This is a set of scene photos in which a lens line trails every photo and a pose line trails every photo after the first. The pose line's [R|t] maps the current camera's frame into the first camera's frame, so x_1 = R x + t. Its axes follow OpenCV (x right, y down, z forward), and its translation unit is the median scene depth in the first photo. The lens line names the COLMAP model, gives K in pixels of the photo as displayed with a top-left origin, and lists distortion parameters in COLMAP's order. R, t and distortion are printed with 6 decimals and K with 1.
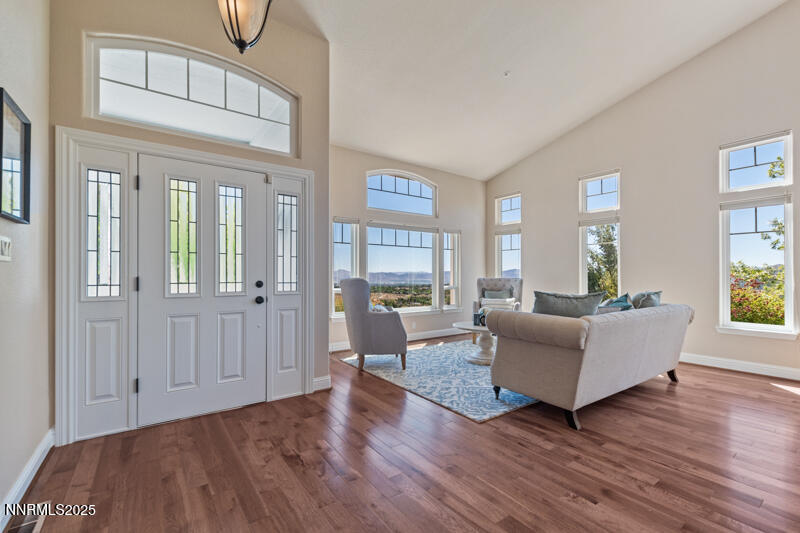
lens RADIAL K [[349.0, 0, 402.0], [0, 349.0, 272.9], [0, 0, 1]] dist [0.005614, -0.000110]
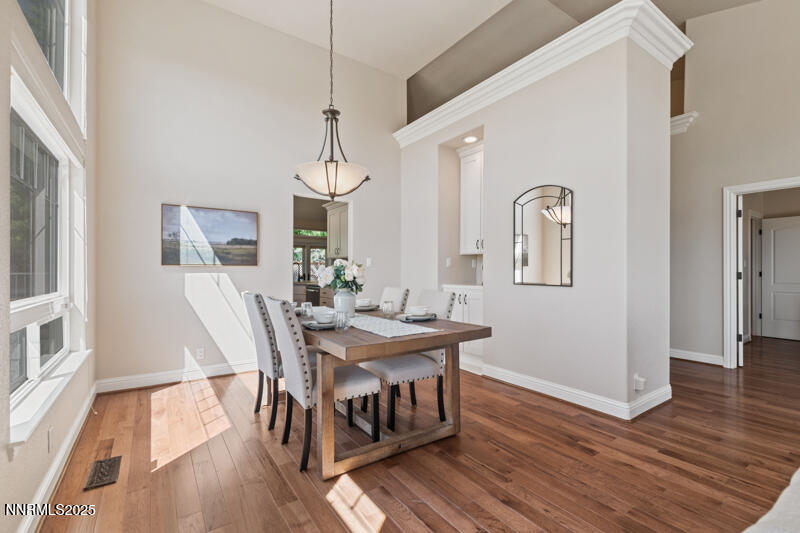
lens RADIAL K [[366.0, 0, 396.7], [0, 366.0, 270.1], [0, 0, 1]] dist [0.008941, 0.000010]
pose [[-0.999072, 0.000546, 0.043079, 1.277398], [0.000076, 0.999940, -0.010922, 0.007027], [-0.043083, -0.010908, -0.999012, 1.587239]]
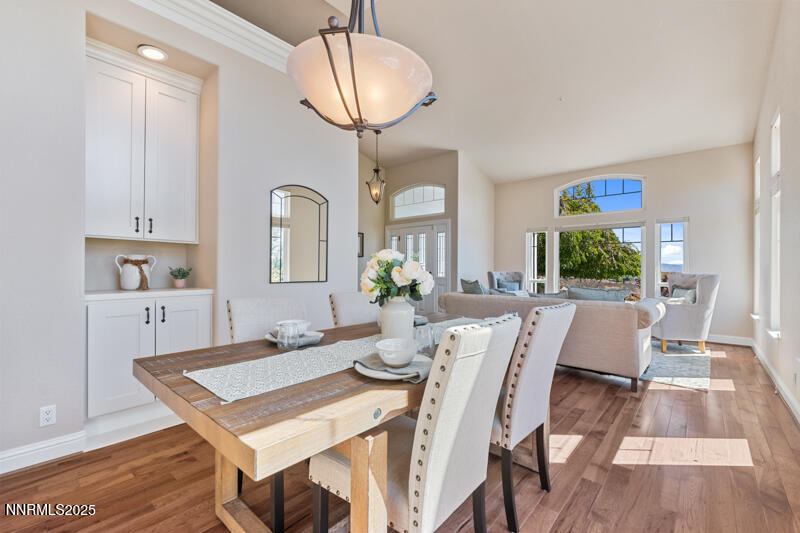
lens RADIAL K [[350.0, 0, 403.4], [0, 350.0, 268.1], [0, 0, 1]] dist [0.008596, -0.000882]
pose [[0.230045, -0.000115, -0.973180, 2.142308], [0.003977, 0.999992, 0.000822, -0.006560], [0.973172, -0.004060, 0.230043, 0.337909]]
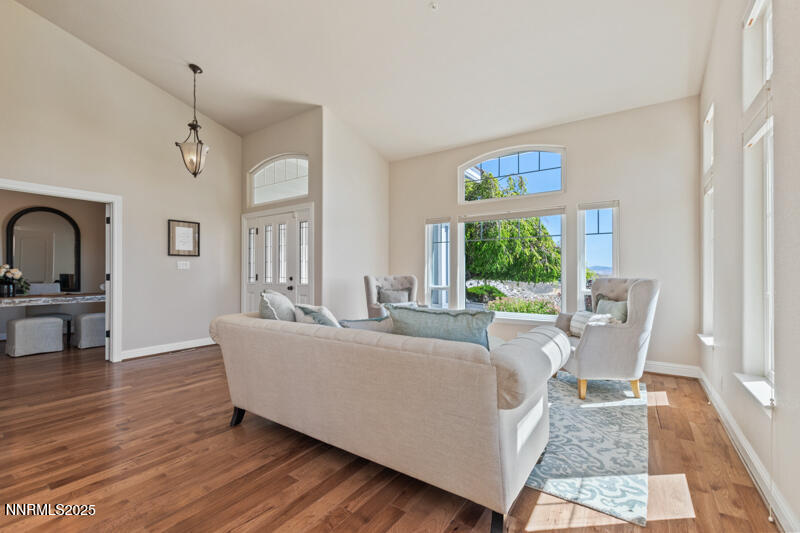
lens RADIAL K [[349.0, 0, 402.0], [0, 349.0, 272.9], [0, 0, 1]] dist [0.005614, -0.000110]
pose [[0.338257, 0.000474, -0.941054, 1.588068], [0.007712, 0.999965, 0.003276, 0.003134], [0.941022, -0.008366, 0.338242, 1.095692]]
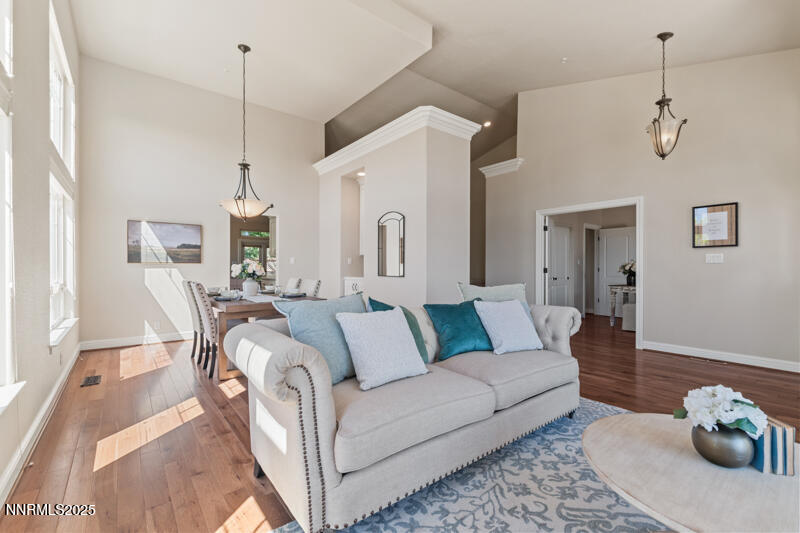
lens RADIAL K [[350.0, 0, 403.4], [0, 350.0, 268.1], [0, 0, 1]] dist [0.008596, -0.000882]
pose [[-0.998964, -0.000116, -0.045513, 0.840189], [0.000189, 0.999978, -0.006696, 0.013612], [0.045512, -0.006697, -0.998941, 2.180103]]
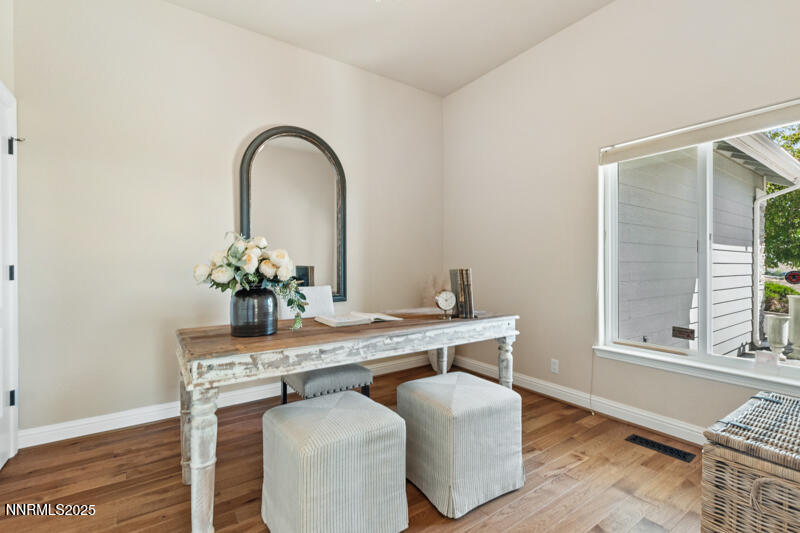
lens RADIAL K [[366.0, 0, 396.7], [0, 366.0, 270.1], [0, 0, 1]] dist [0.008941, 0.000010]
pose [[-0.033033, 0.015325, -0.999337, -0.295063], [0.005984, 0.999868, 0.015136, -0.000878], [0.999436, -0.005480, -0.033121, -0.019717]]
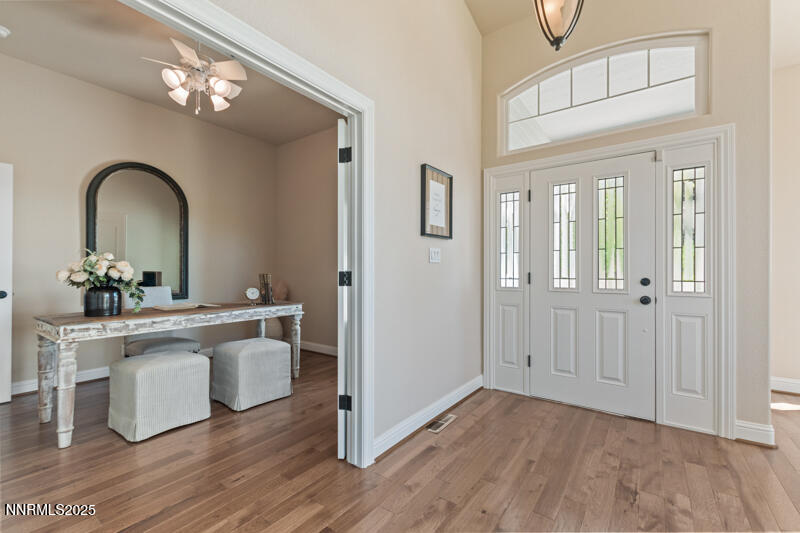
lens RADIAL K [[350.0, 0, 403.4], [0, 350.0, 268.1], [0, 0, 1]] dist [0.008596, -0.000882]
pose [[0.317445, -0.006806, -0.948252, 0.262833], [0.005102, 0.999972, -0.005469, 0.000485], [0.948263, -0.003102, 0.317471, 0.188594]]
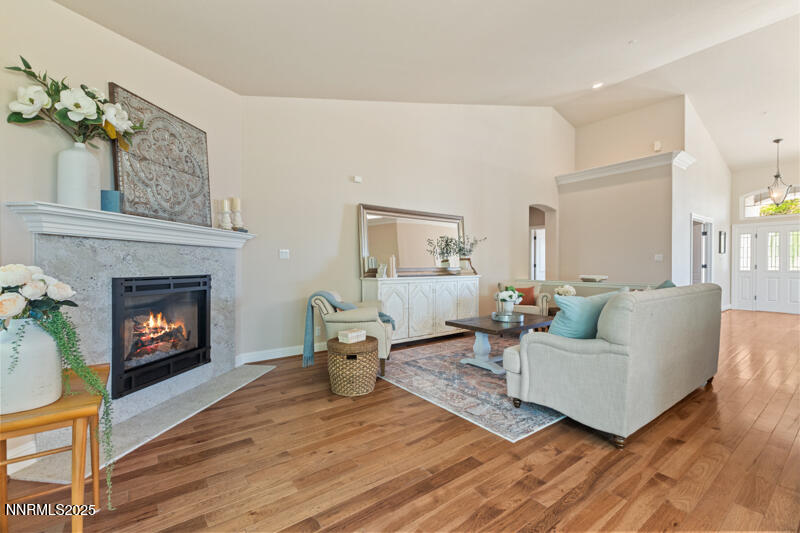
lens RADIAL K [[350.0, 0, 403.4], [0, 350.0, 268.1], [0, 0, 1]] dist [0.008596, -0.000882]
pose [[0.018848, 0.007807, -0.999792, 2.464974], [0.008466, 0.999932, 0.007967, -0.010846], [0.999787, -0.008615, 0.018781, -2.346614]]
